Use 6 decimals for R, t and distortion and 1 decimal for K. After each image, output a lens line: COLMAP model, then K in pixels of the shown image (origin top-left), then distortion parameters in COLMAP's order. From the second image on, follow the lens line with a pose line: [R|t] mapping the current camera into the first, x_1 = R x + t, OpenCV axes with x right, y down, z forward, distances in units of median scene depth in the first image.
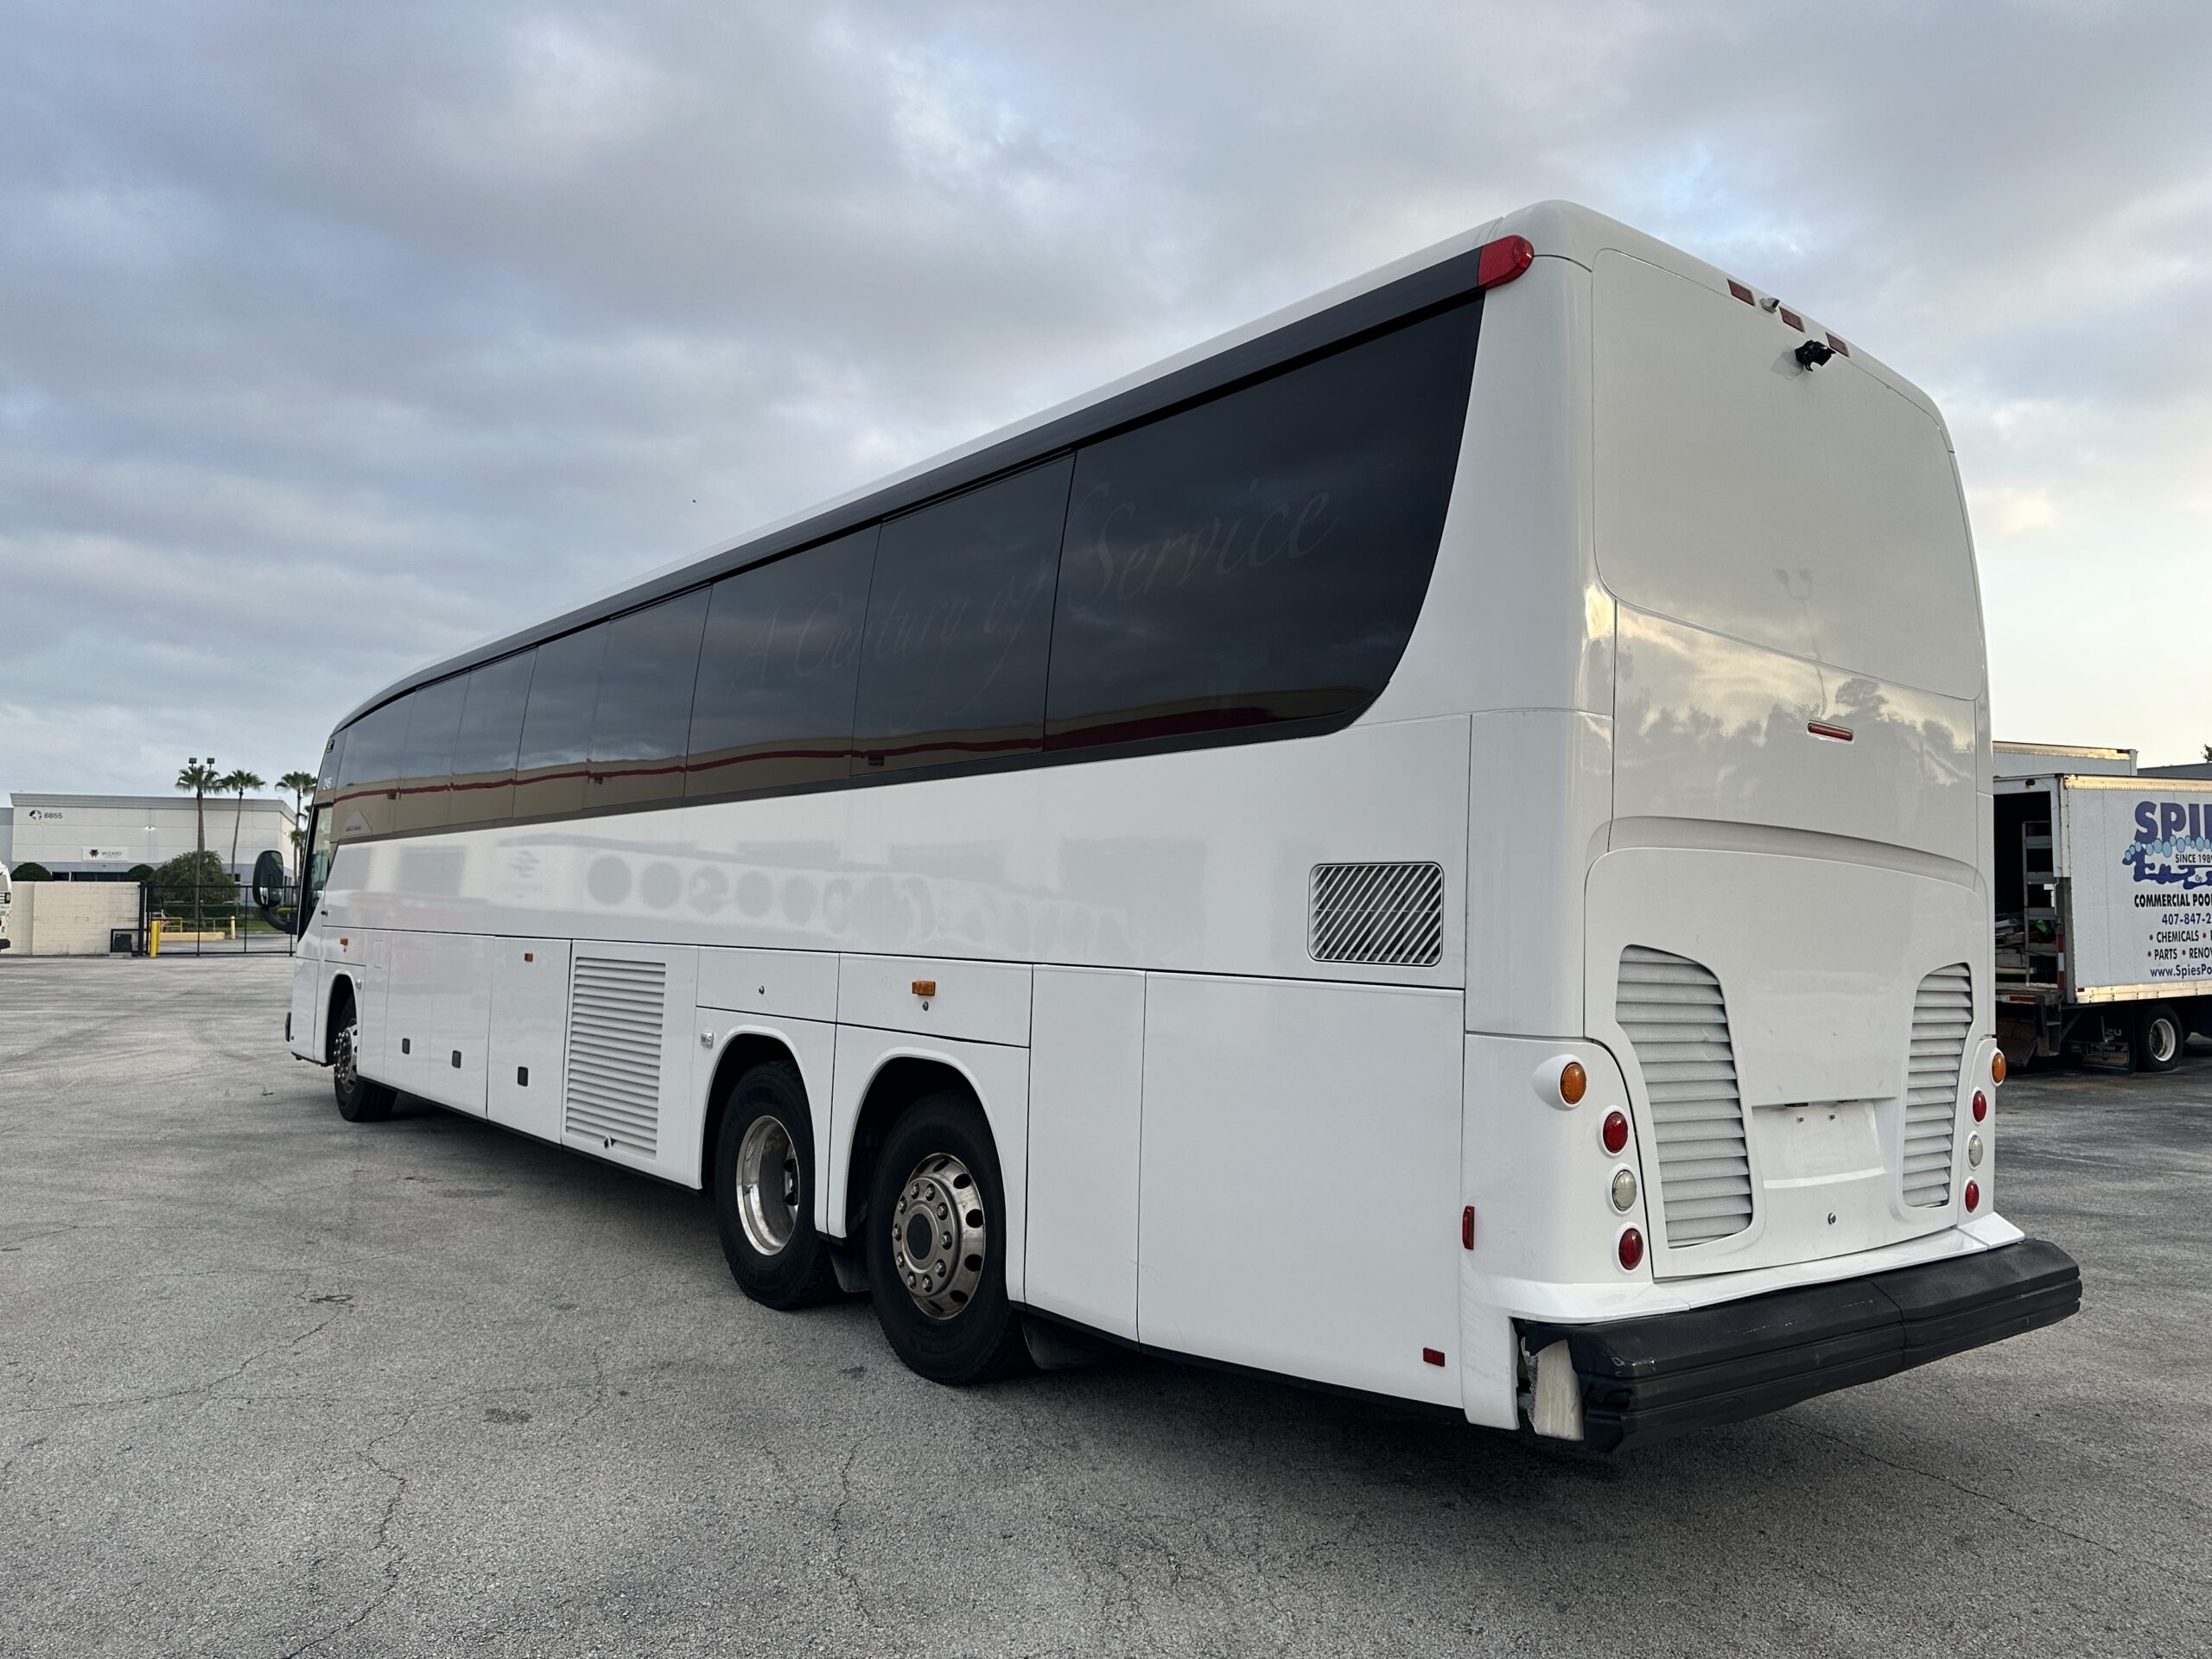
lens RADIAL K [[1575.9, 0, 1108.7], [0, 1575.9, 837.7], [0, 0, 1]] dist [0.038361, -0.030473]
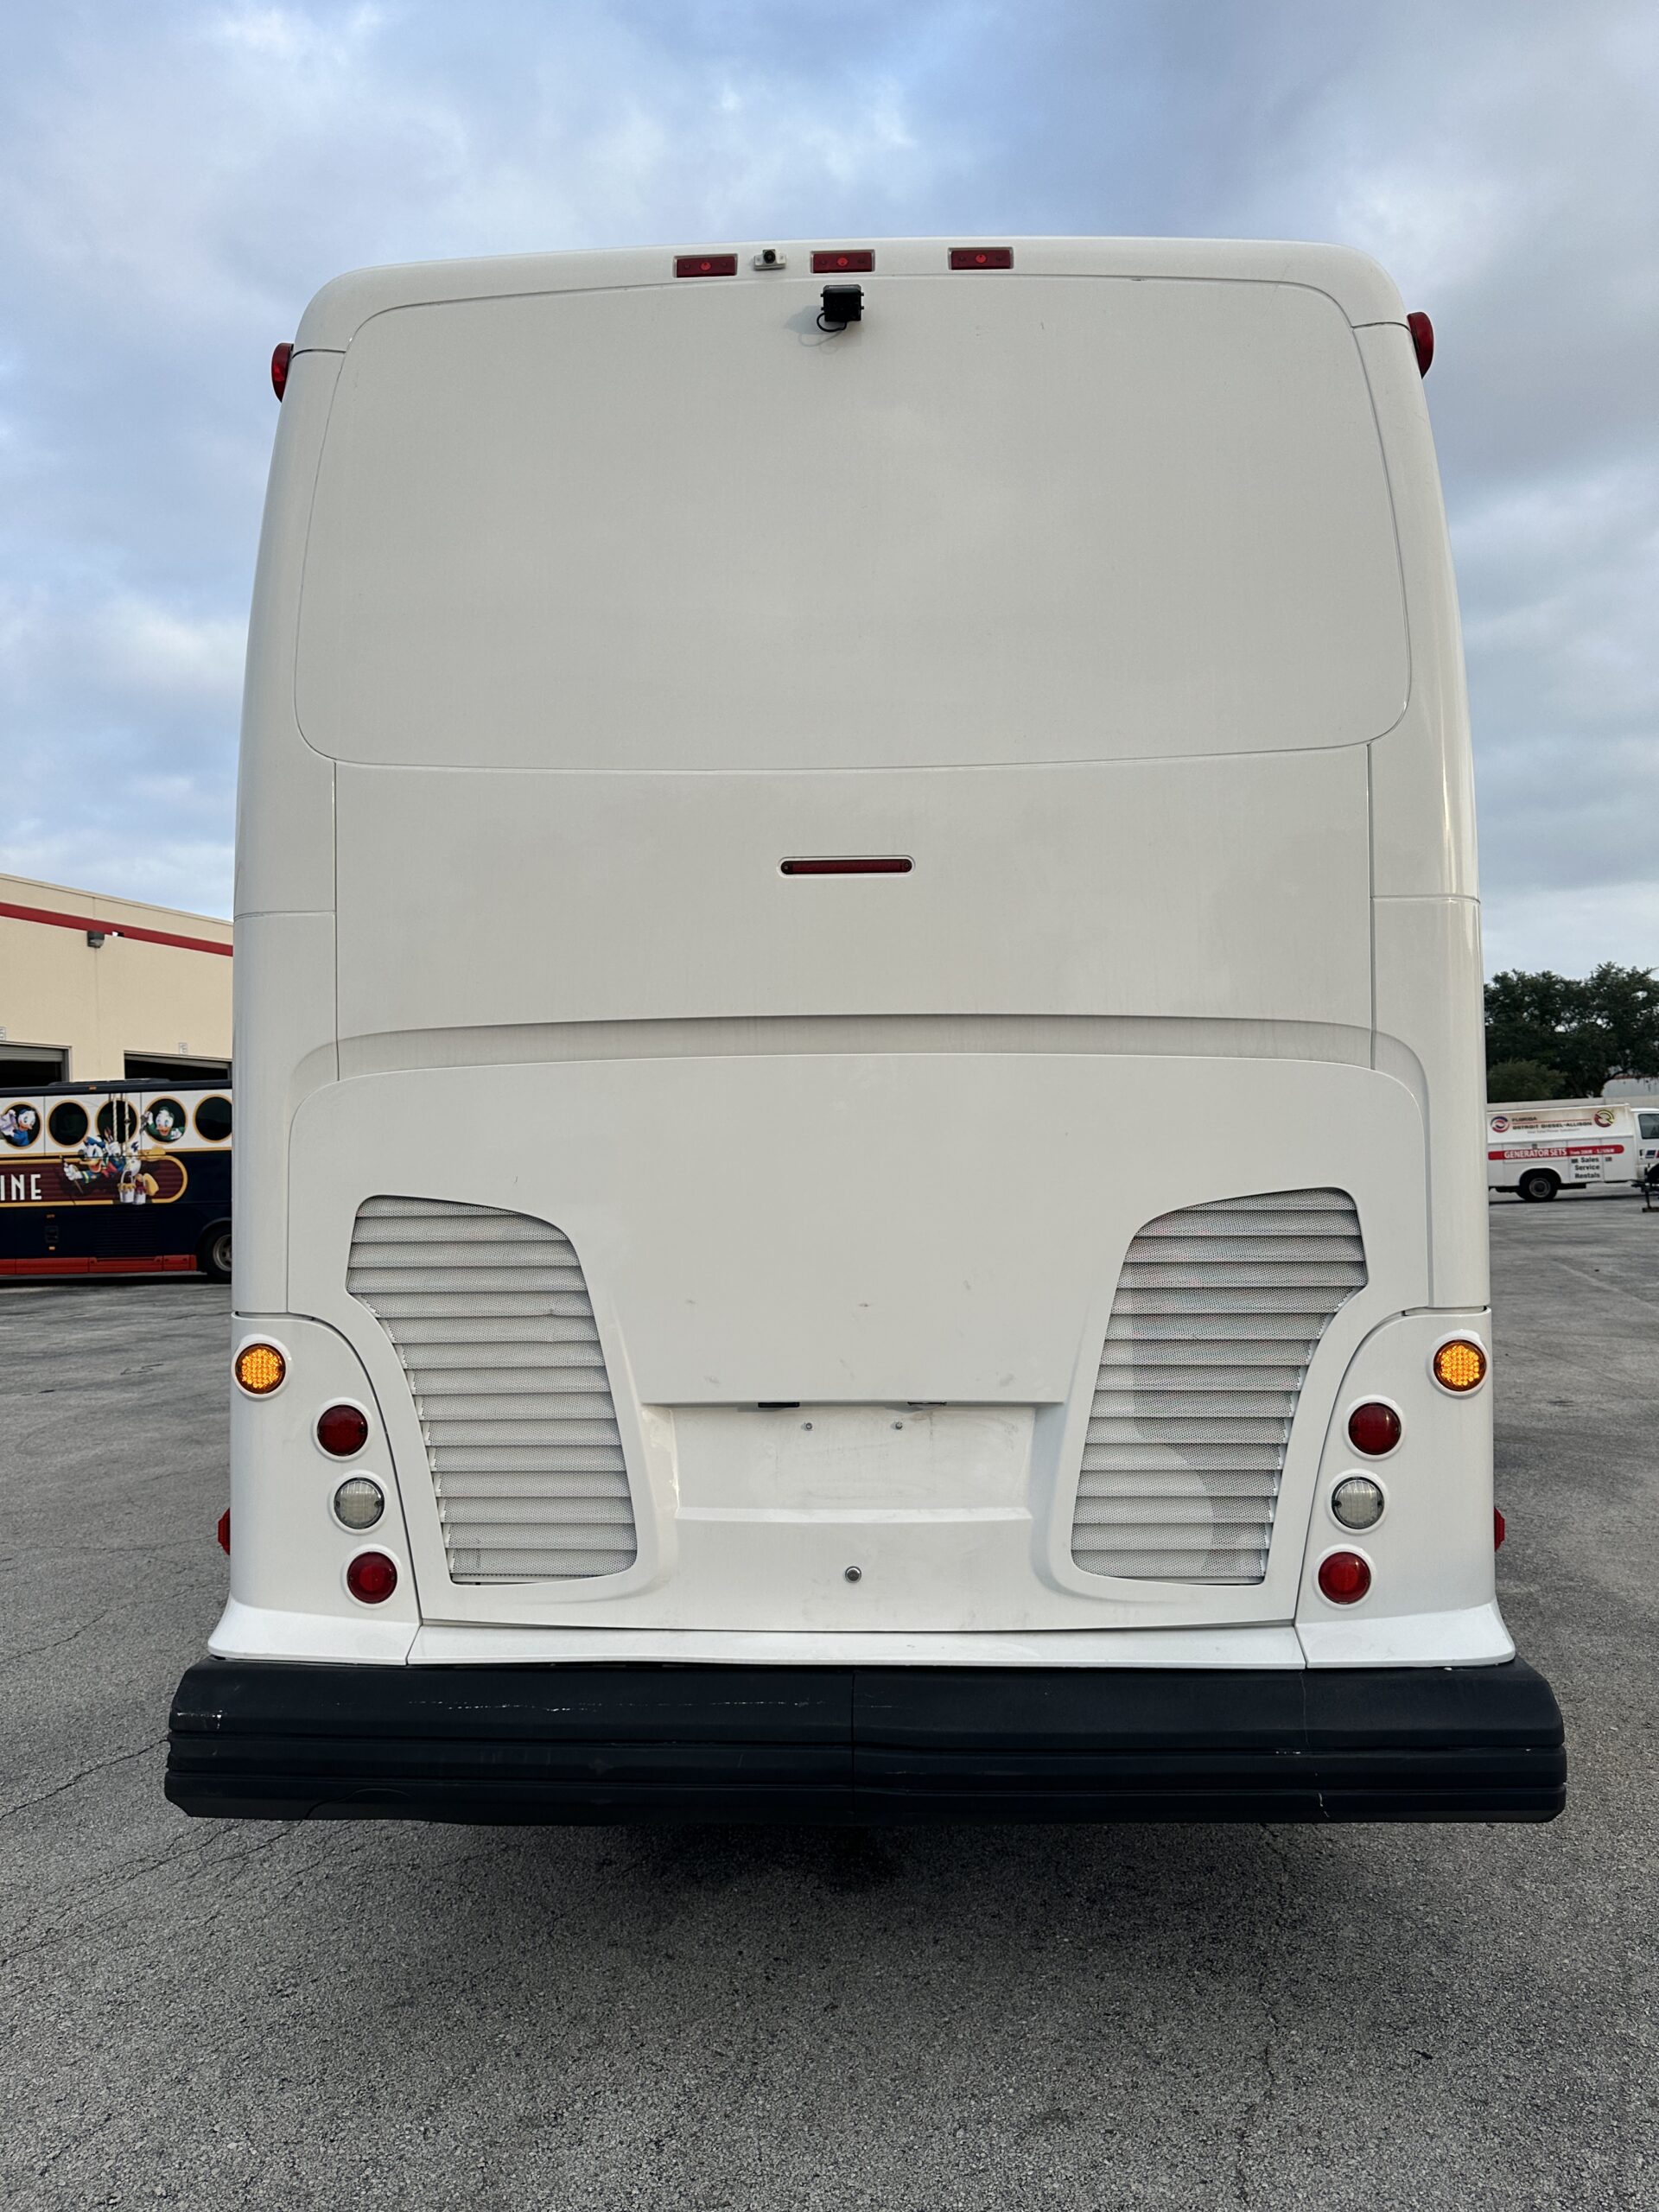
lens RADIAL K [[1566.5, 0, 829.5], [0, 1566.5, 1106.0], [0, 0, 1]] dist [0.128755, -0.171497]
pose [[0.748867, -0.061624, -0.659849, 0.916363], [0.083906, 0.996471, 0.002164, 0.035458], [0.657387, -0.056986, 0.751395, 0.492593]]
